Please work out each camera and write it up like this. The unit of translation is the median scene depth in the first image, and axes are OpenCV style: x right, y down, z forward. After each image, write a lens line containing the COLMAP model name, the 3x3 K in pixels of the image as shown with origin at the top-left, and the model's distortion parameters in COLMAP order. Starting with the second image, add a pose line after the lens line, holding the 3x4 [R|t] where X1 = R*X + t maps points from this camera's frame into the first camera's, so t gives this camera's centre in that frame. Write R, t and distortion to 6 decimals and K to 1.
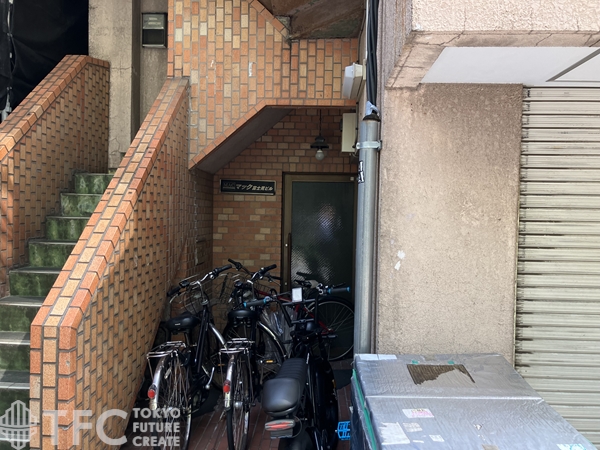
lens RADIAL K [[494.6, 0, 298.4], [0, 494.6, 224.5], [0, 0, 1]] dist [0.031958, -0.044689]
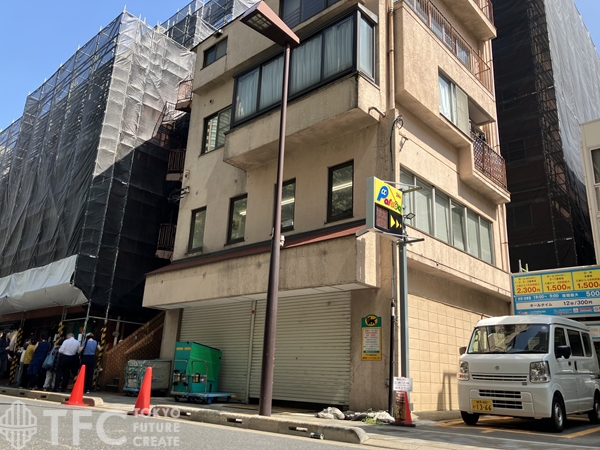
lens RADIAL K [[494.2, 0, 302.1], [0, 494.2, 222.0], [0, 0, 1]] dist [0.039160, -0.055477]
pose [[0.770105, -0.177881, -0.612615, 2.958898], [-0.048438, 0.941258, -0.334196, 0.349164], [0.636076, 0.287040, 0.716251, -1.382723]]
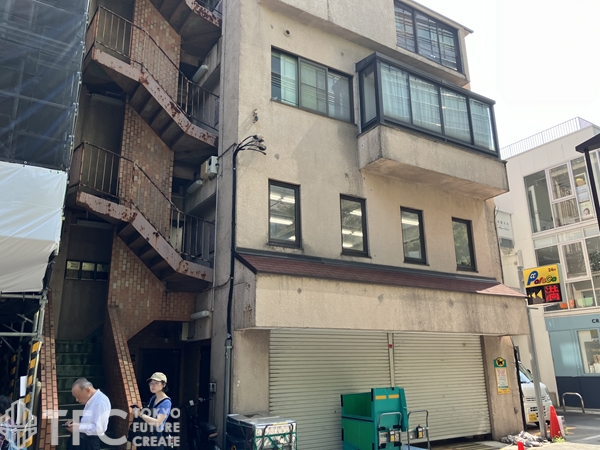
lens RADIAL K [[494.6, 0, 298.4], [0, 494.6, 224.5], [0, 0, 1]] dist [0.031958, -0.044689]
pose [[0.814772, 0.128308, 0.565406, -0.862556], [0.048954, 0.956497, -0.287604, 0.017336], [-0.577711, 0.262011, 0.773046, -1.202572]]
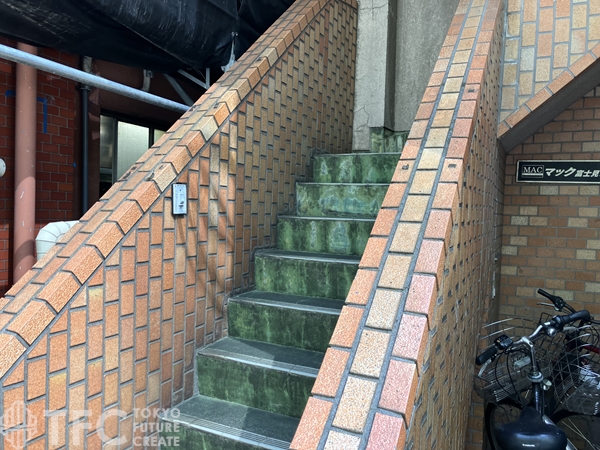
lens RADIAL K [[494.6, 0, 298.4], [0, 494.6, 224.5], [0, 0, 1]] dist [0.031958, -0.044689]
pose [[0.921144, 0.019844, -0.388716, -0.217808], [-0.021662, 0.999765, -0.000295, -0.004452], [0.388619, 0.008692, 0.921358, 0.387982]]
